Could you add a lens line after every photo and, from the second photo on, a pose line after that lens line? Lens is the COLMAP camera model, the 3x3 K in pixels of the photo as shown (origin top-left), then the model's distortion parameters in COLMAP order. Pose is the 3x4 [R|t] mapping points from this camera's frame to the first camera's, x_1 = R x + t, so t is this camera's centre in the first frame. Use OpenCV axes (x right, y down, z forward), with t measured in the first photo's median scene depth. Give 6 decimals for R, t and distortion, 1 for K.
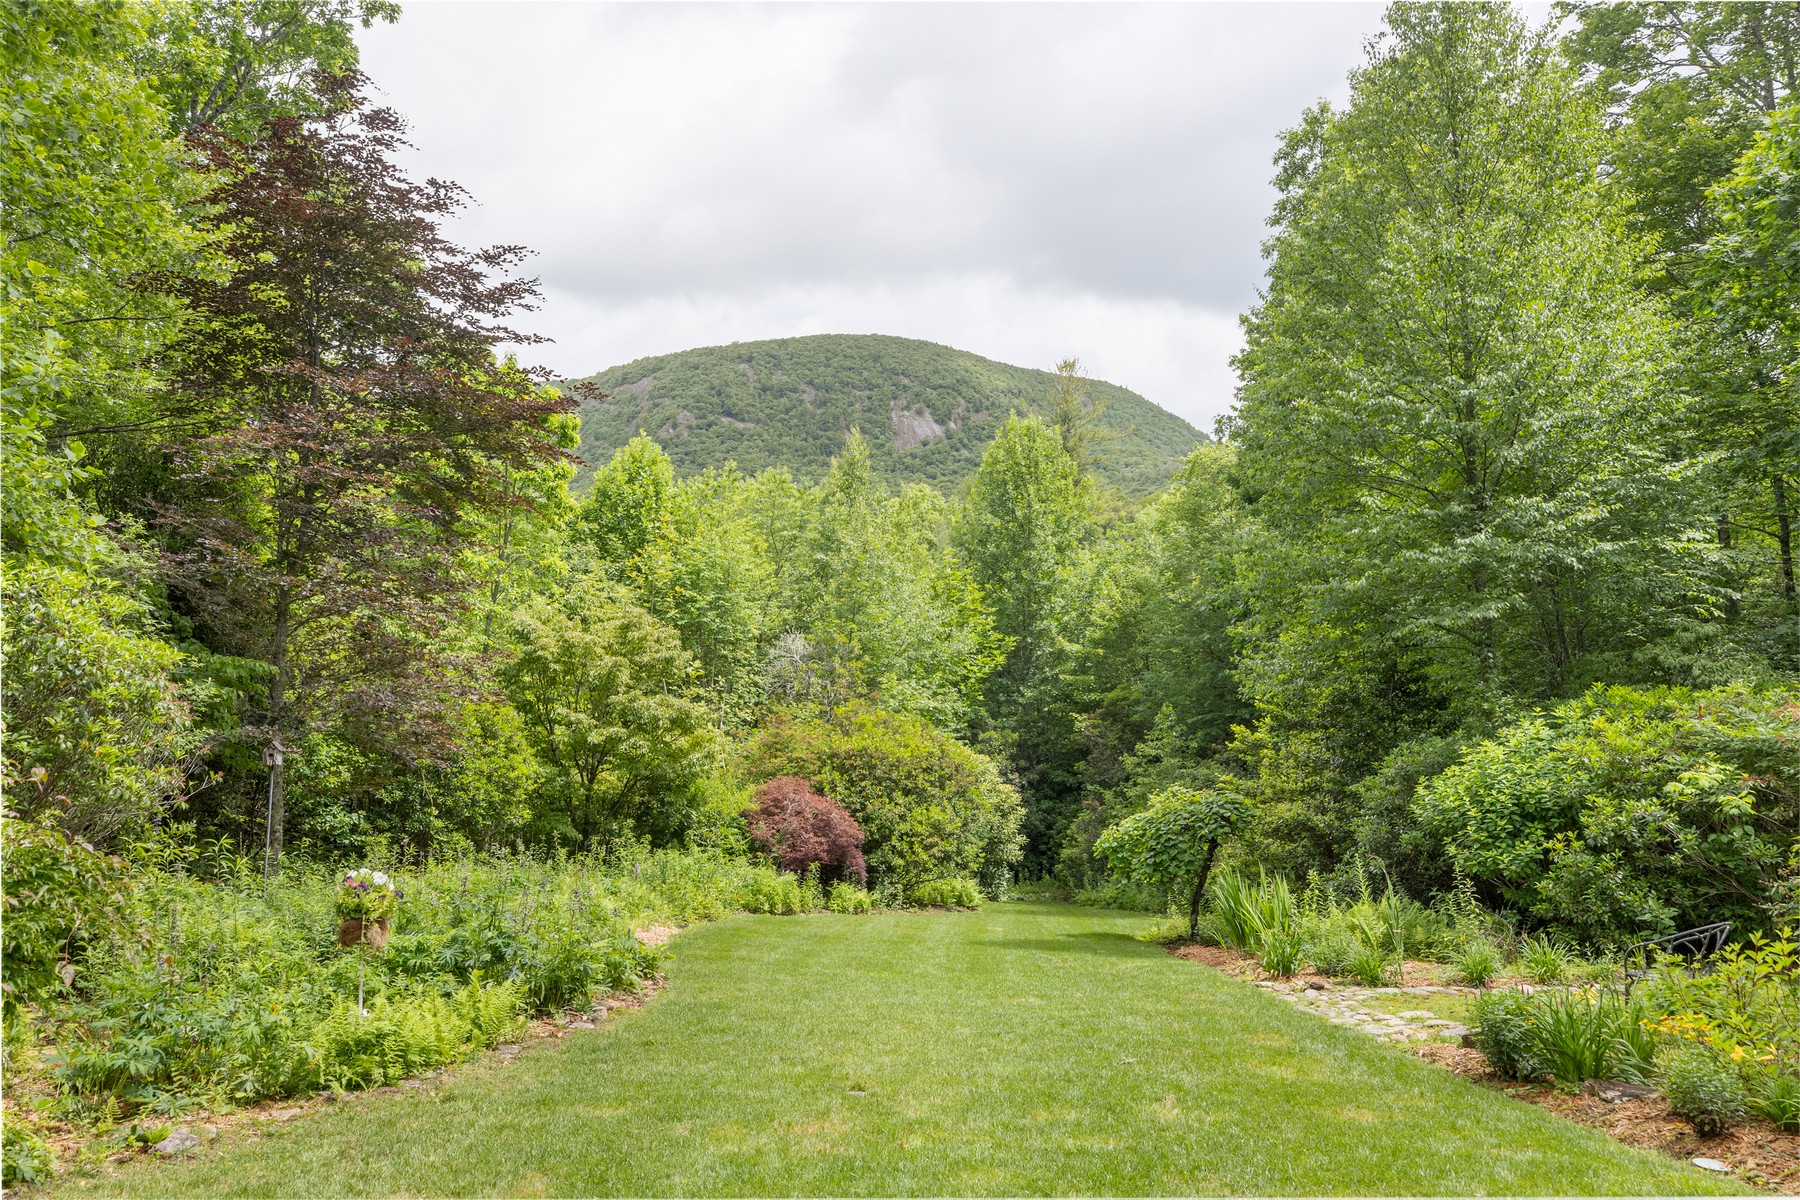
lens RADIAL K [[1405.9, 0, 900.0], [0, 1405.9, 600.0], [0, 0, 1]] dist [-0.005061, 0.000909]
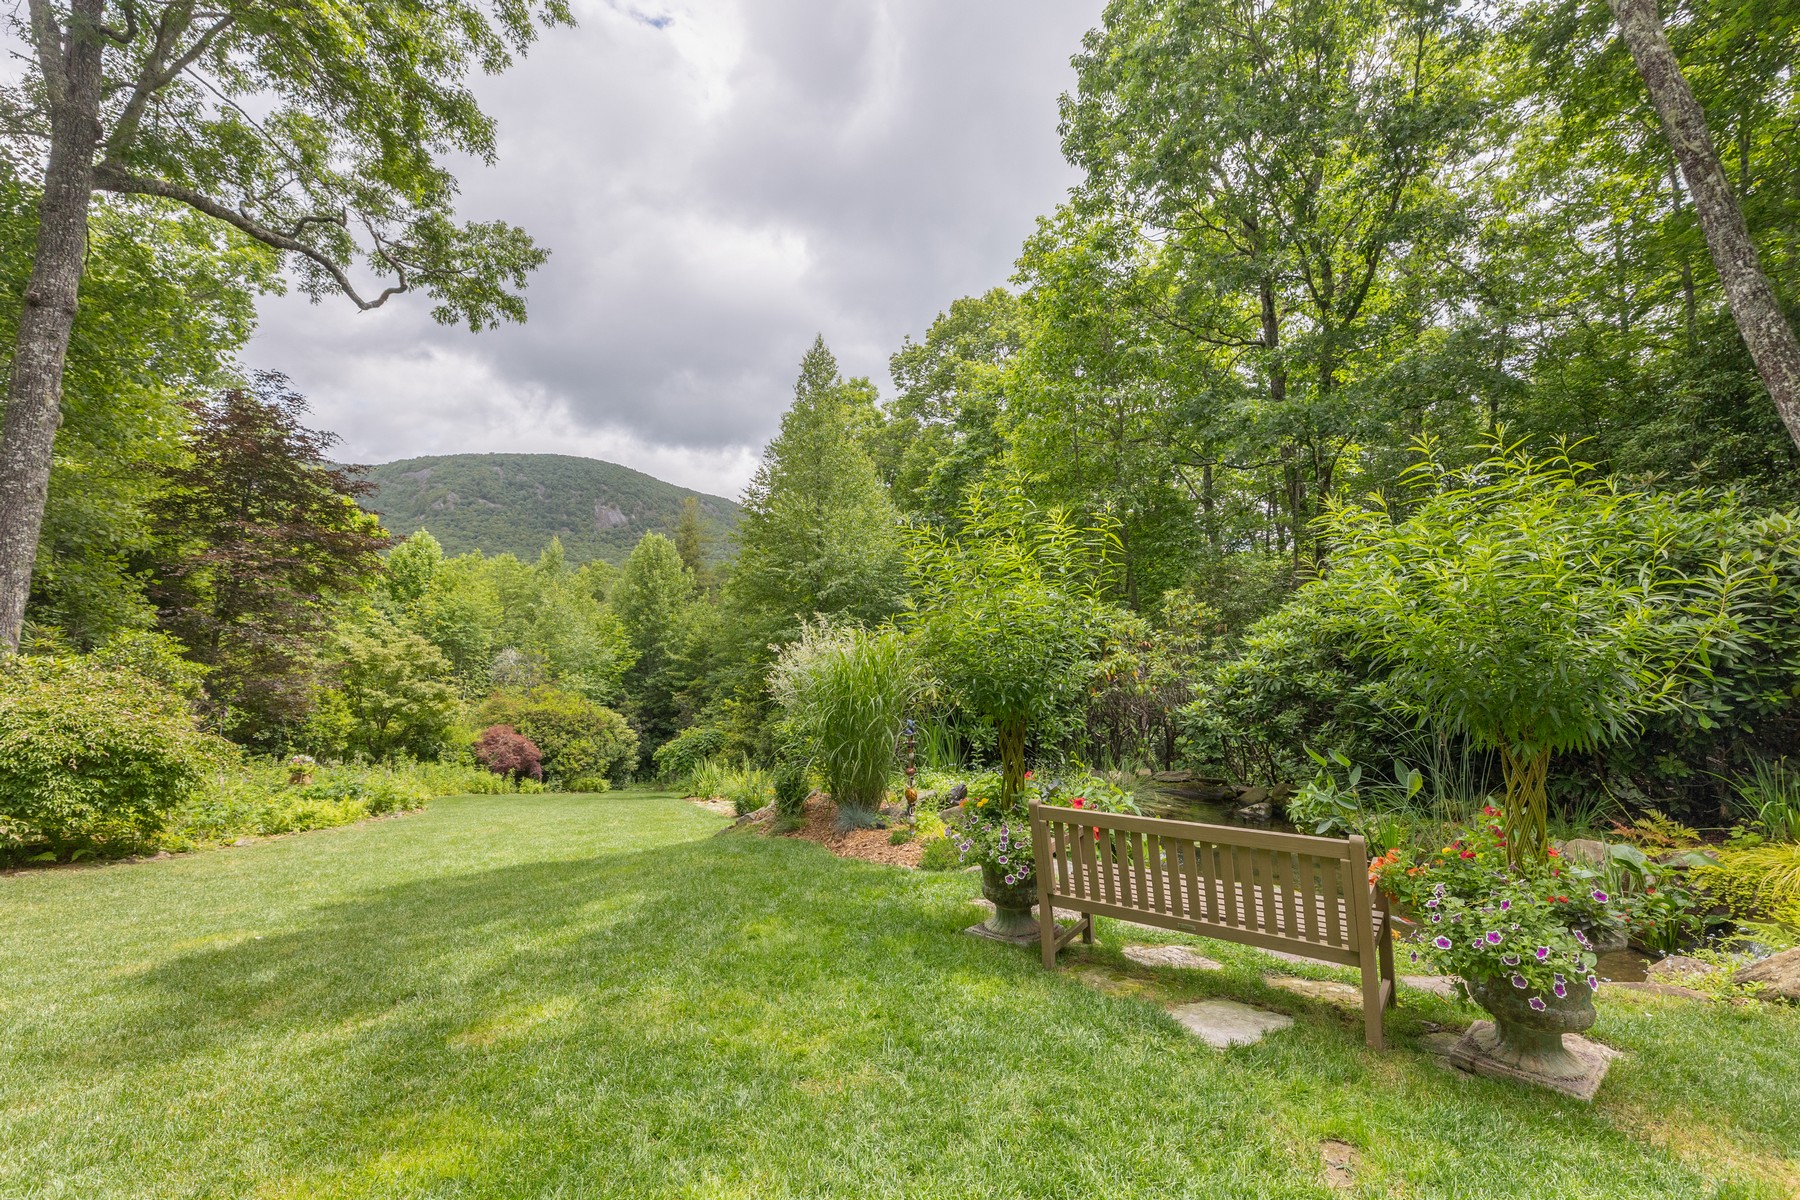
lens RADIAL K [[818.5, 0, 931.1], [0, 818.5, 589.3], [0, 0, 1]] dist [-0.012378, -0.000167]
pose [[0.924853, 0.054602, 0.376386, 0.035632], [-0.038446, 0.997993, -0.050308, -0.026289], [-0.378378, 0.032057, 0.925096, -0.266497]]
